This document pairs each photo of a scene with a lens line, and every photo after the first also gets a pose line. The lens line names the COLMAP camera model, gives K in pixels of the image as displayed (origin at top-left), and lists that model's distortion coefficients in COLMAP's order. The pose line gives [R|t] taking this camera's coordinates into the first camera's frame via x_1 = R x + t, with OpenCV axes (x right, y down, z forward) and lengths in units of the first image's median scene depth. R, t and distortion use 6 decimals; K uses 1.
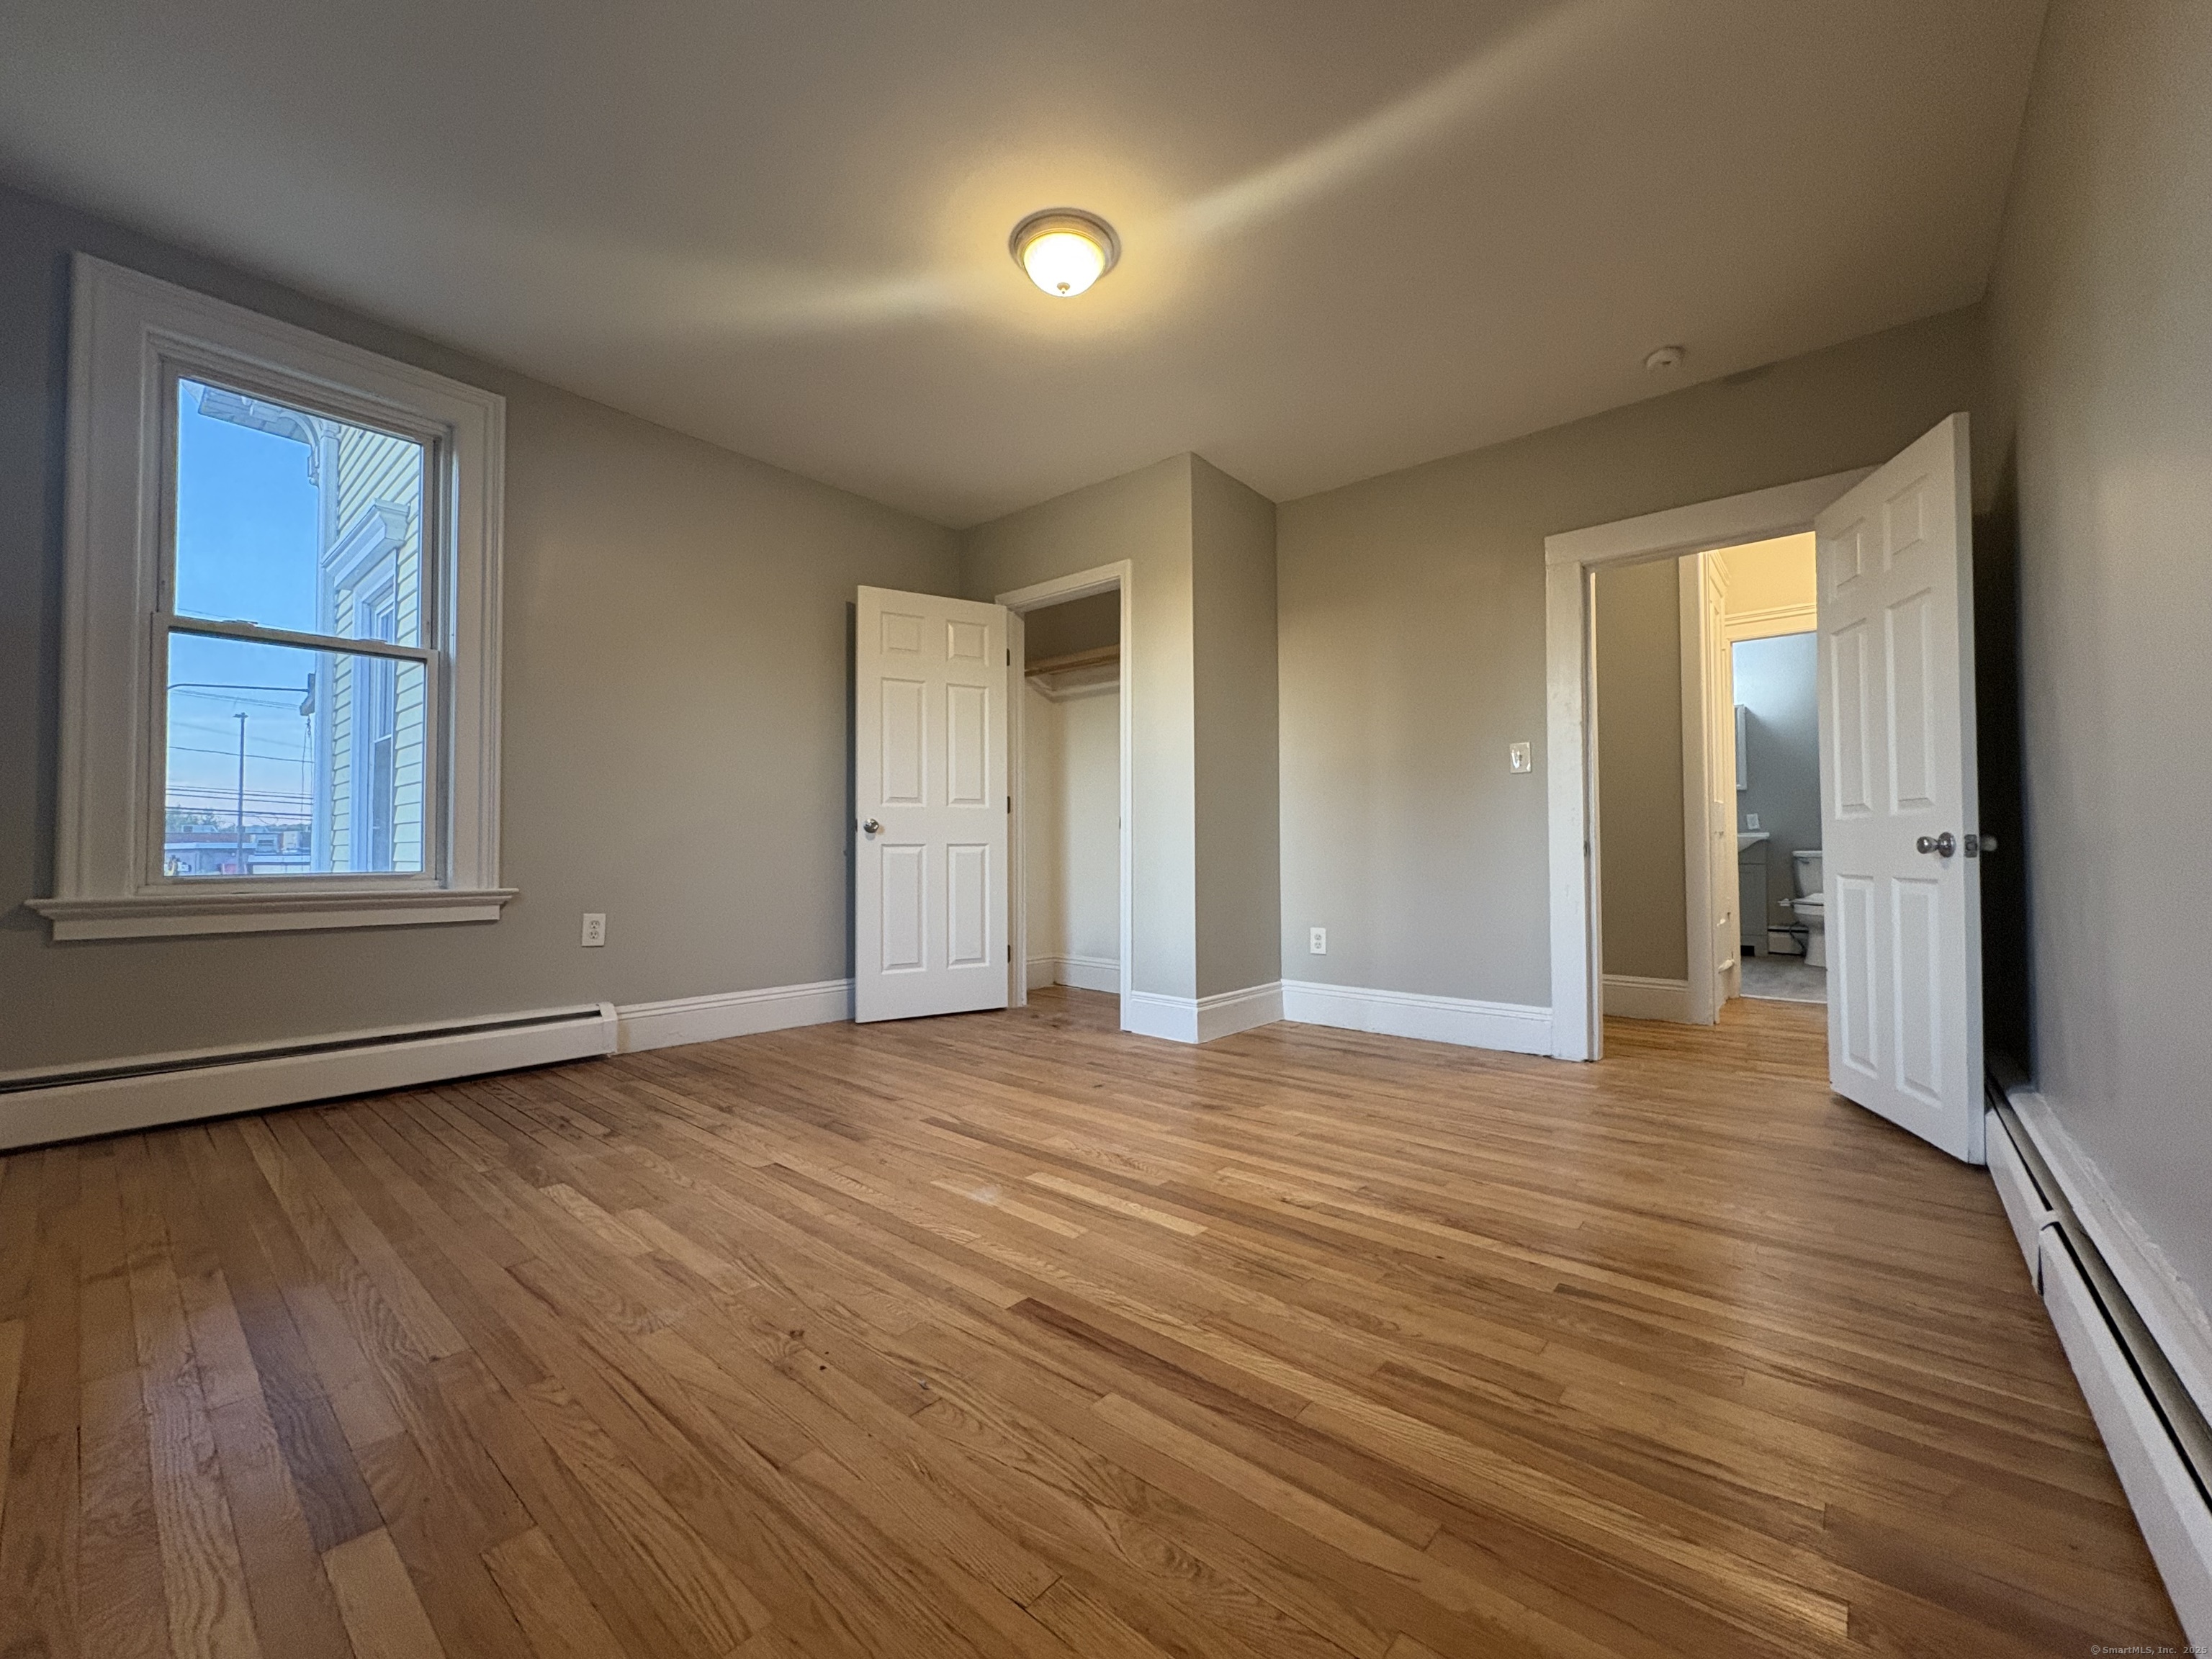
lens RADIAL K [[881.7, 0, 1106.0], [0, 881.7, 829.5], [0, 0, 1]] dist [-0.001515, -0.000338]
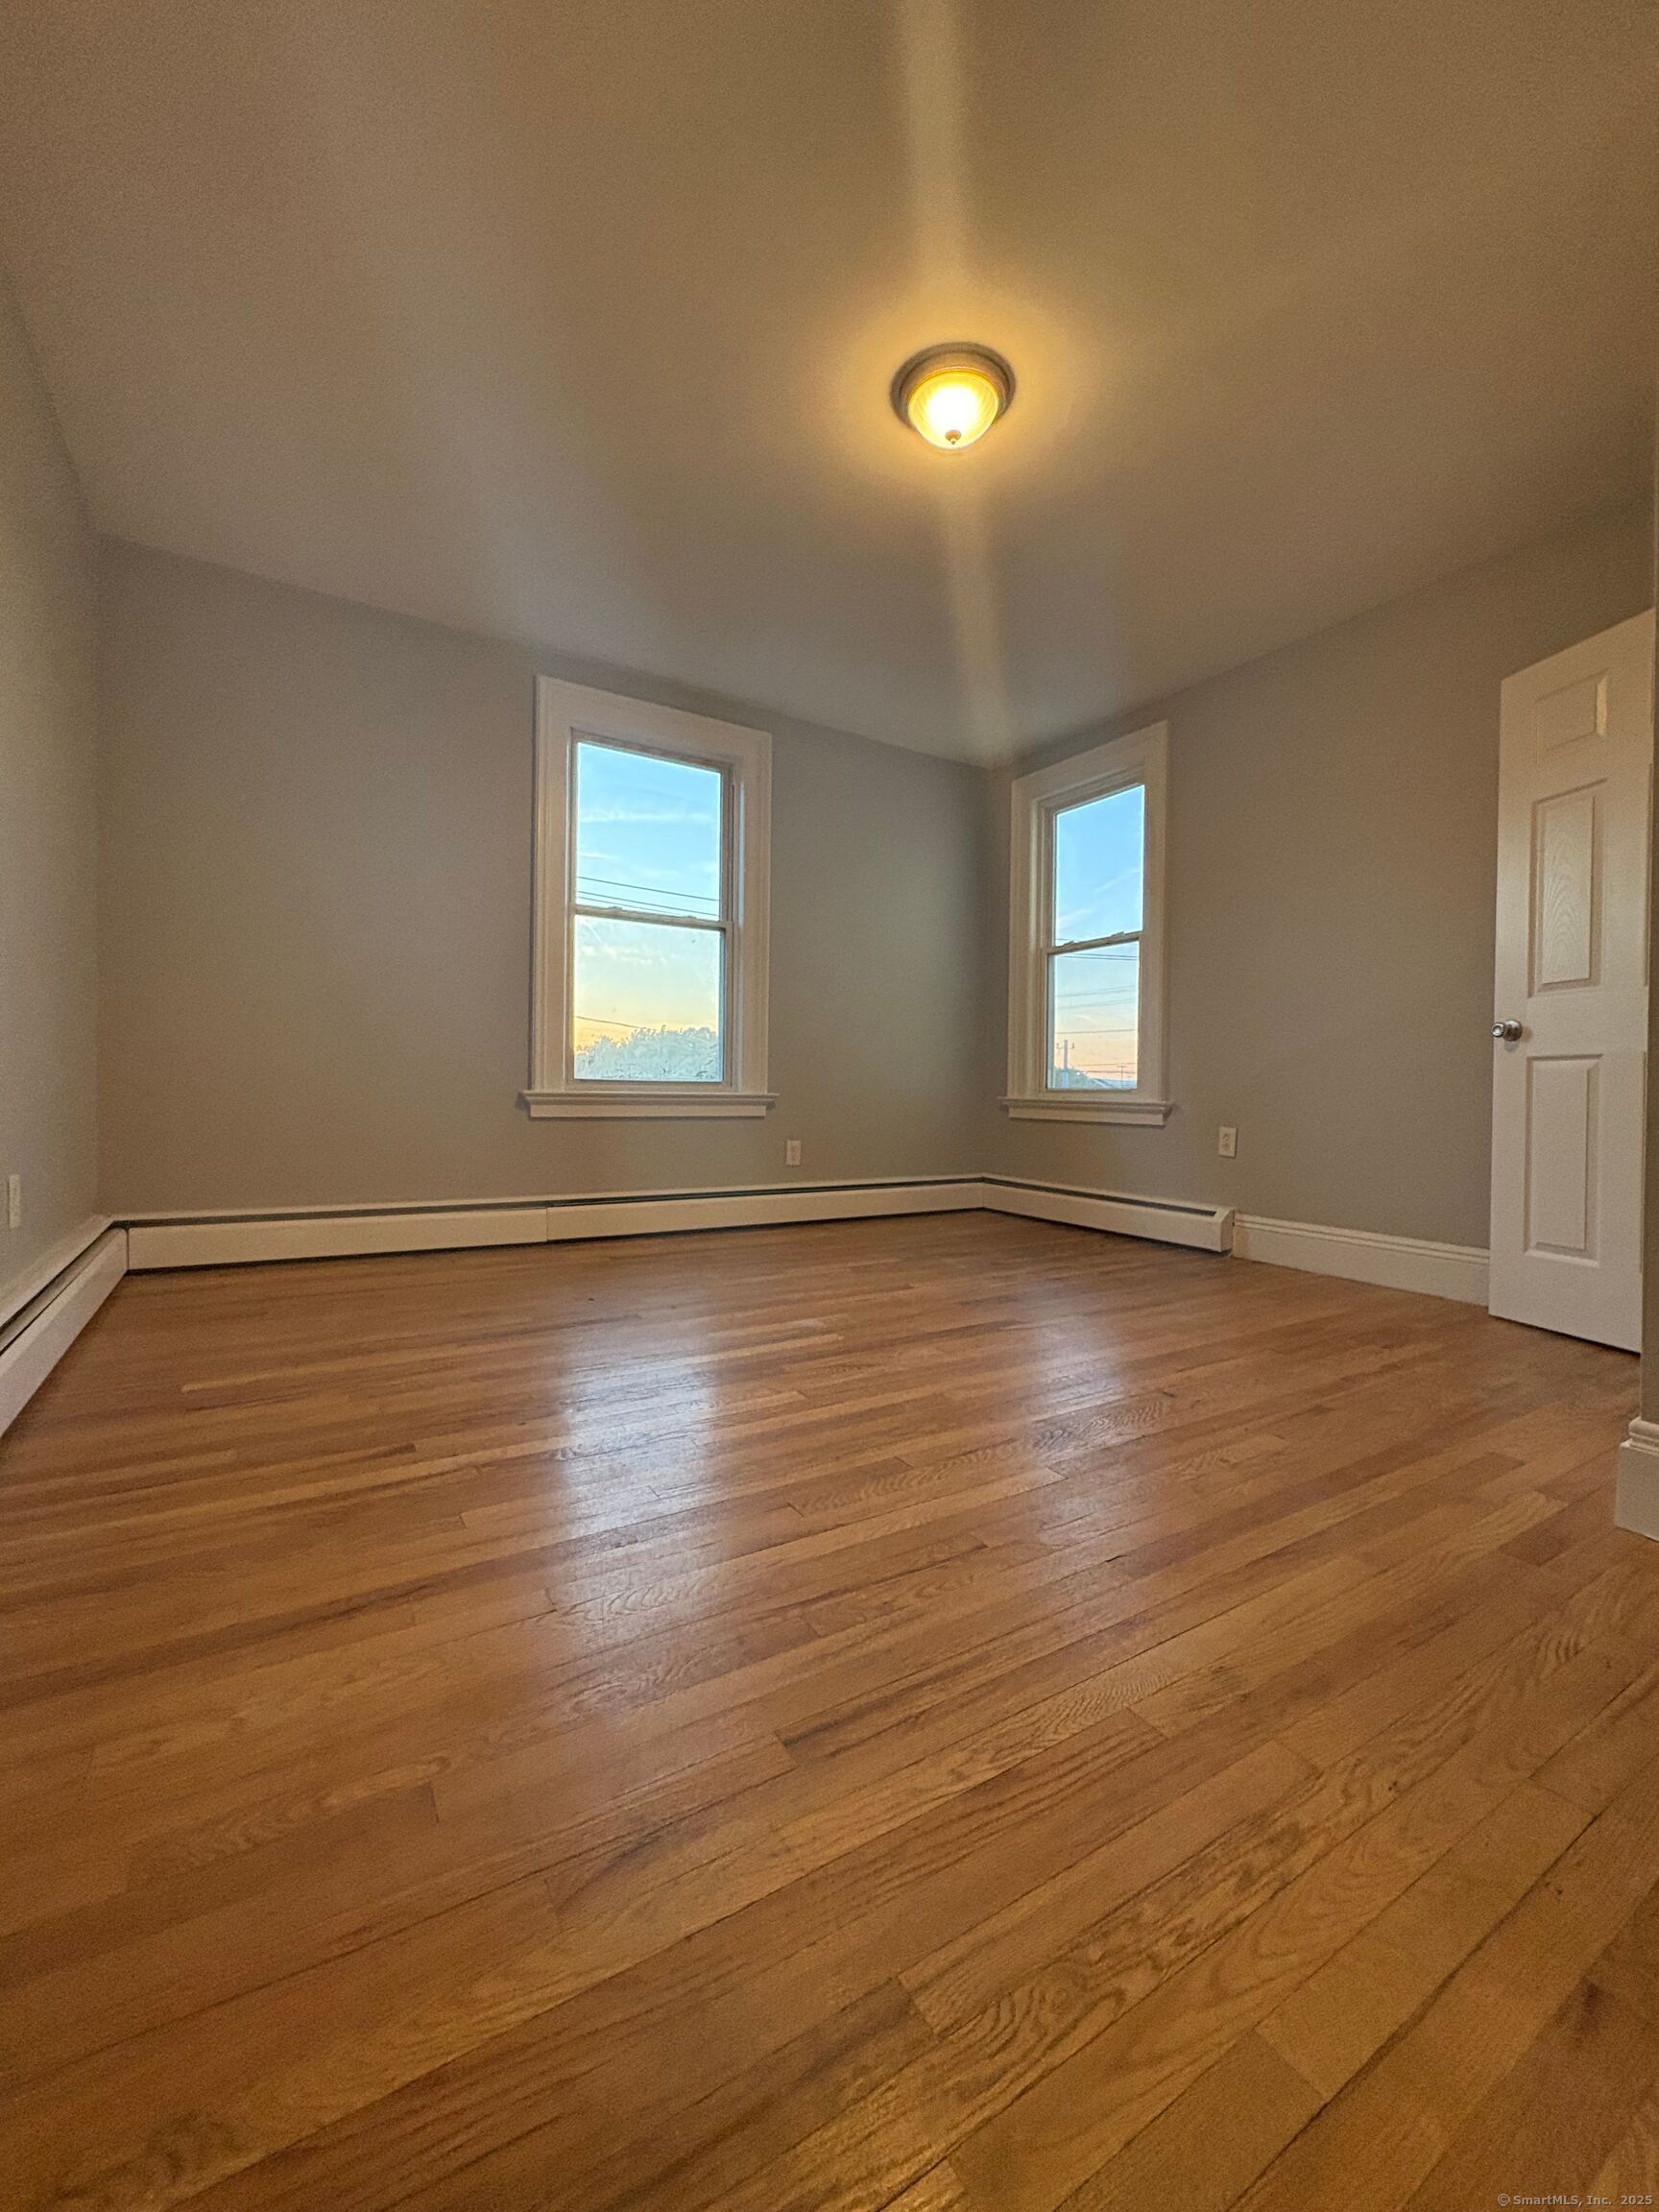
lens RADIAL K [[881.7, 0, 829.5], [0, 881.7, 1106.0], [0, 0, 1]] dist [-0.001515, -0.000338]
pose [[-0.307332, 0.014975, -0.951484, 0.869591], [0.011493, 0.999862, 0.012024, 0.065263], [0.951533, -0.007240, -0.307462, 1.152260]]
